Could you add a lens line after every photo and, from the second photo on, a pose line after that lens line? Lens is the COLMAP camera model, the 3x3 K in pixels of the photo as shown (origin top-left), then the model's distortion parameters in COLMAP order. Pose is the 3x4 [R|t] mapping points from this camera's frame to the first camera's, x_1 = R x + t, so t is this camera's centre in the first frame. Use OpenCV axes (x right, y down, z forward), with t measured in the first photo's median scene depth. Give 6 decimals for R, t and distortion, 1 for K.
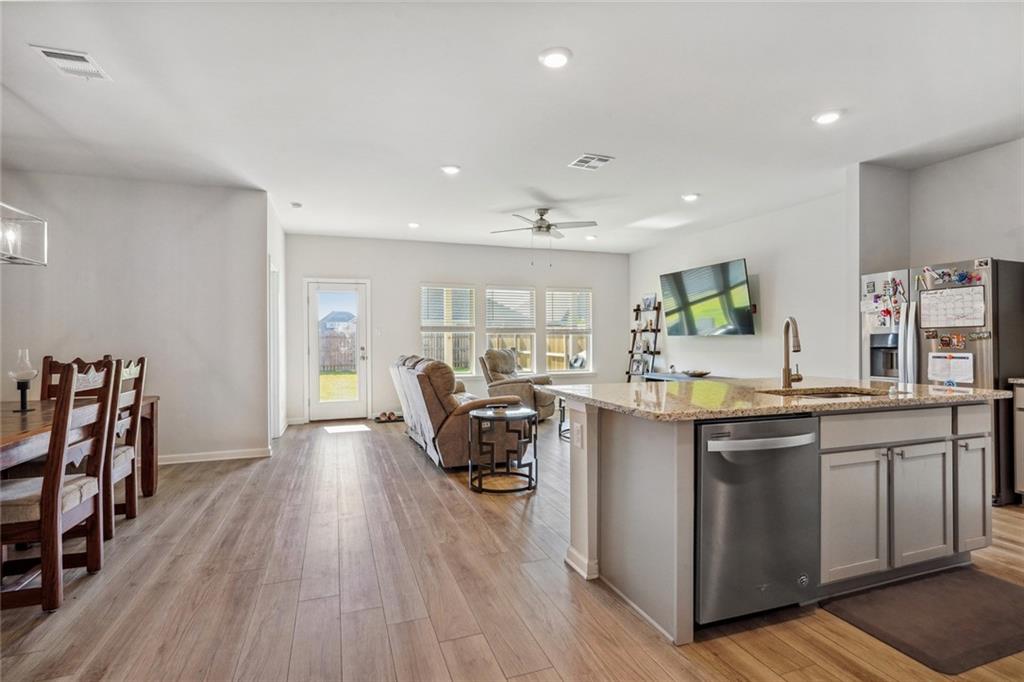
lens RADIAL K [[496.0, 0, 510.9], [0, 496.0, 339.8], [0, 0, 1]] dist [0.001725, 0.000333]
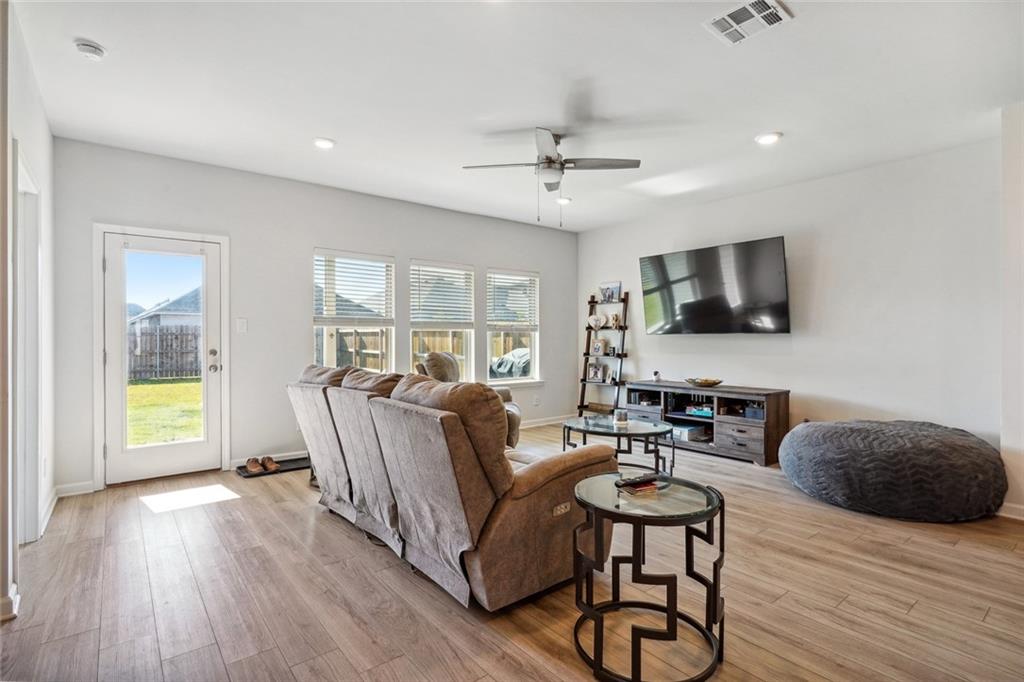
lens RADIAL K [[496.0, 0, 507.4], [0, 496.0, 338.3], [0, 0, 1]] dist [0.001725, 0.000333]
pose [[0.946289, 0.004238, 0.323293, -0.146419], [-0.004024, 0.999991, -0.001331, 0.000361], [-0.323296, -0.000042, 0.946298, 0.300597]]
